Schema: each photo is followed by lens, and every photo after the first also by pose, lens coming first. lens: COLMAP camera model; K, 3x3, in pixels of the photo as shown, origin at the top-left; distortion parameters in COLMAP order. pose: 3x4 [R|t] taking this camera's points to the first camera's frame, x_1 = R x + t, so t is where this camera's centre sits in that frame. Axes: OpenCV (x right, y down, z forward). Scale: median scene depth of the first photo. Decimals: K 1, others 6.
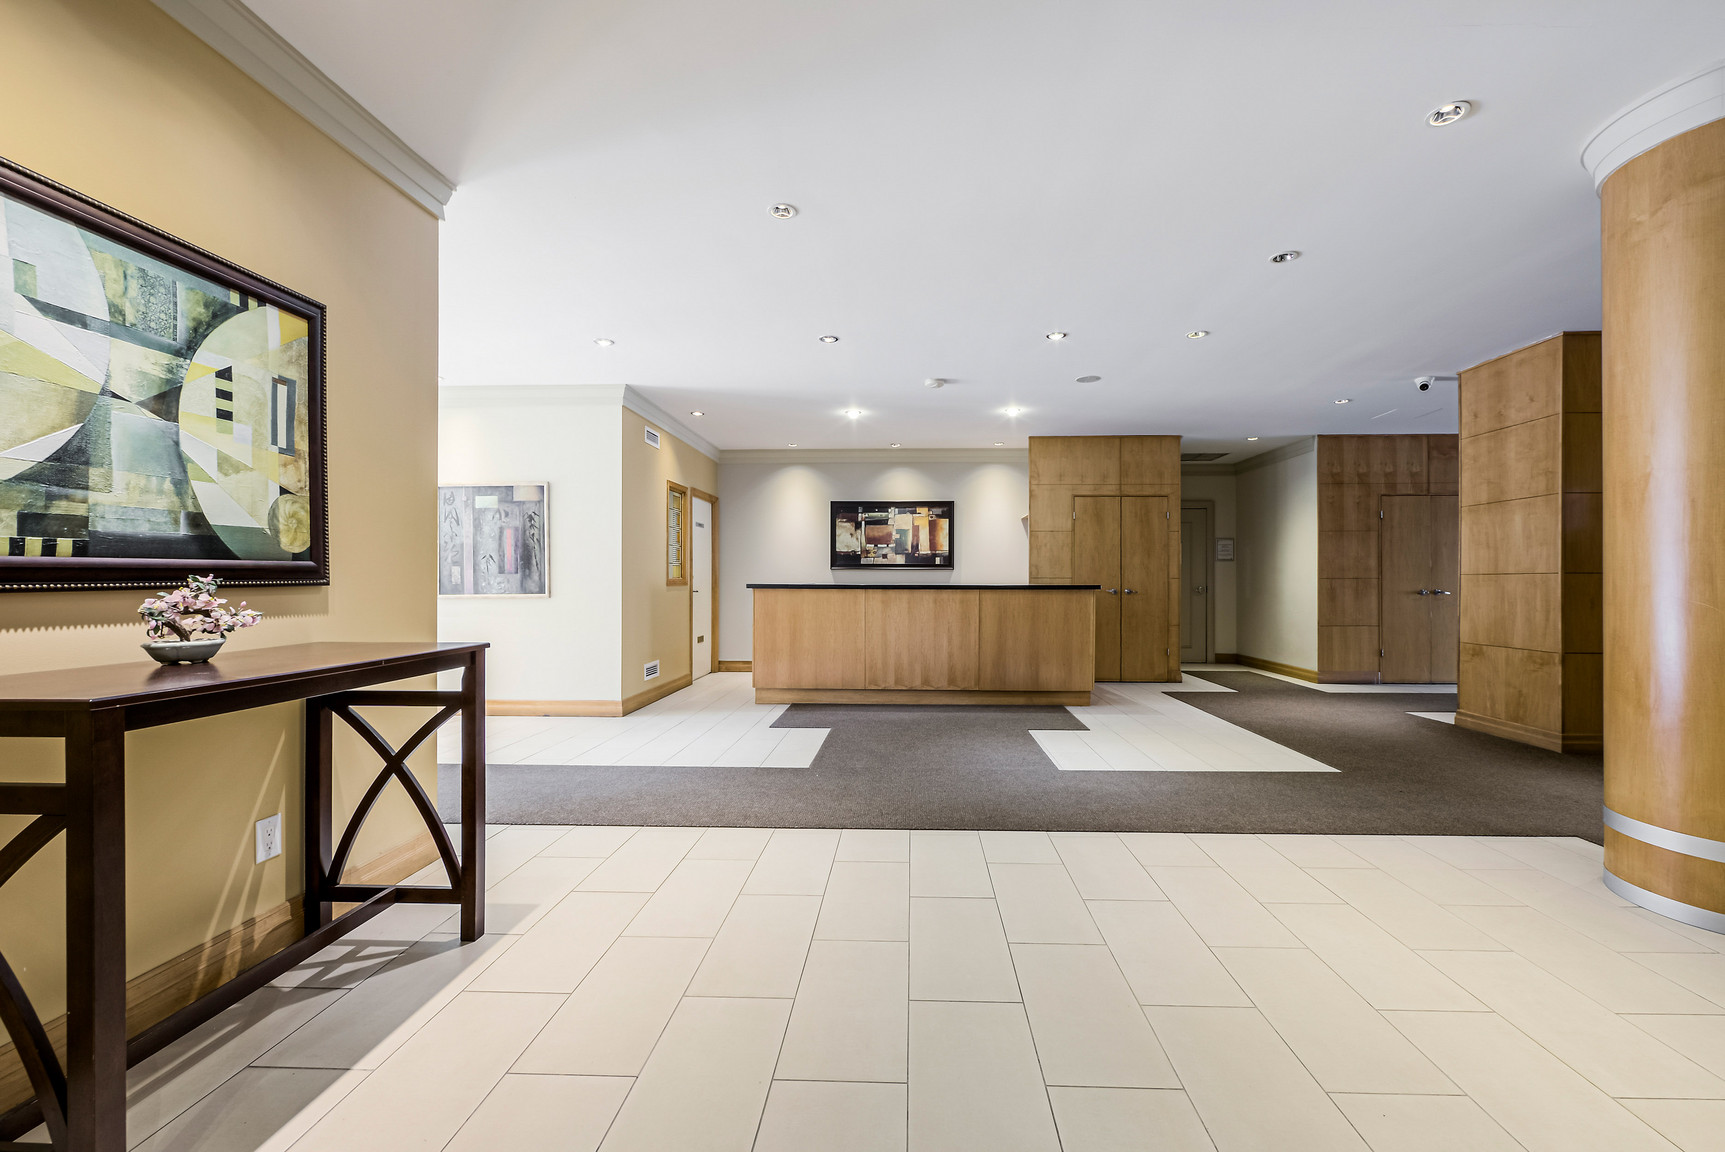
lens RADIAL K [[686.0, 0, 873.8], [0, 686.0, 577.0], [0, 0, 1]] dist [-0.008140, -0.000279]
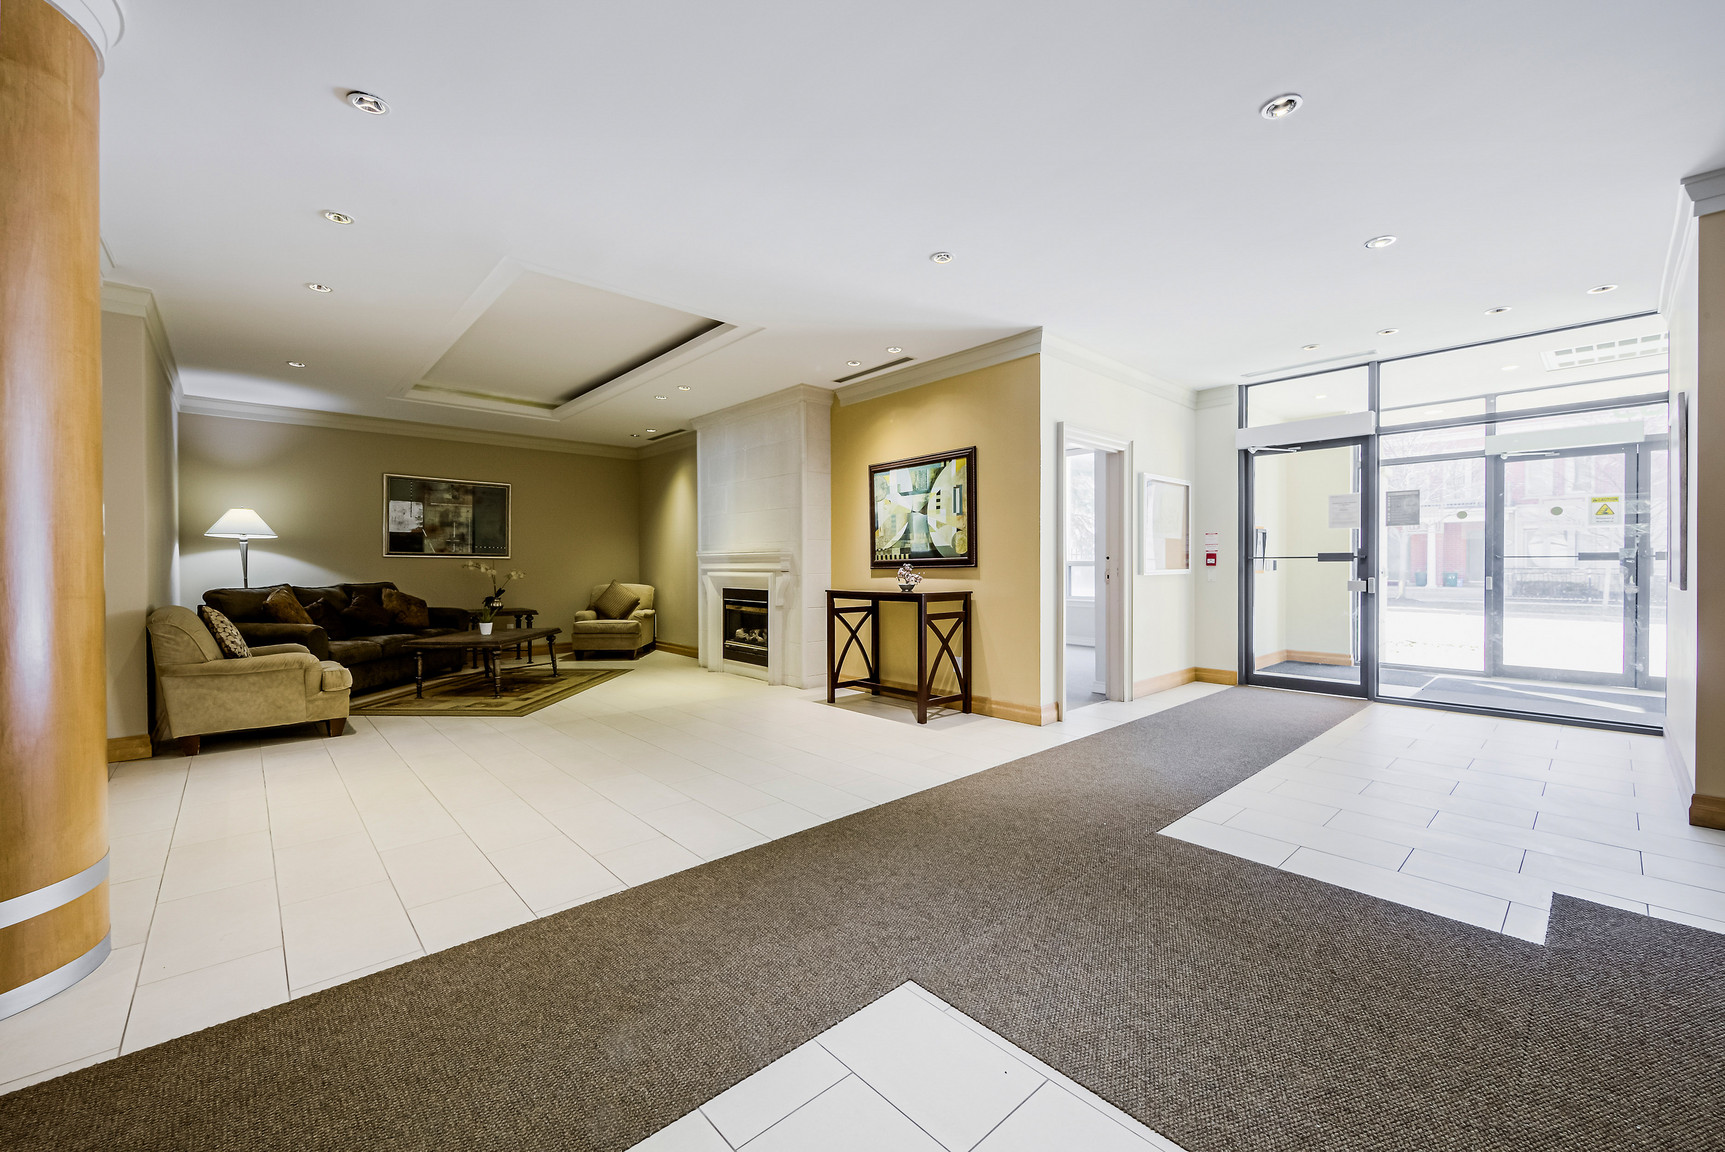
lens RADIAL K [[686.0, 0, 862.7], [0, 686.0, 576.2], [0, 0, 1]] dist [-0.008140, -0.000279]
pose [[-0.704880, 0.012145, -0.709223, 1.304521], [0.006512, 0.999922, 0.010651, 0.018449], [0.709297, 0.002889, -0.704904, 2.766394]]
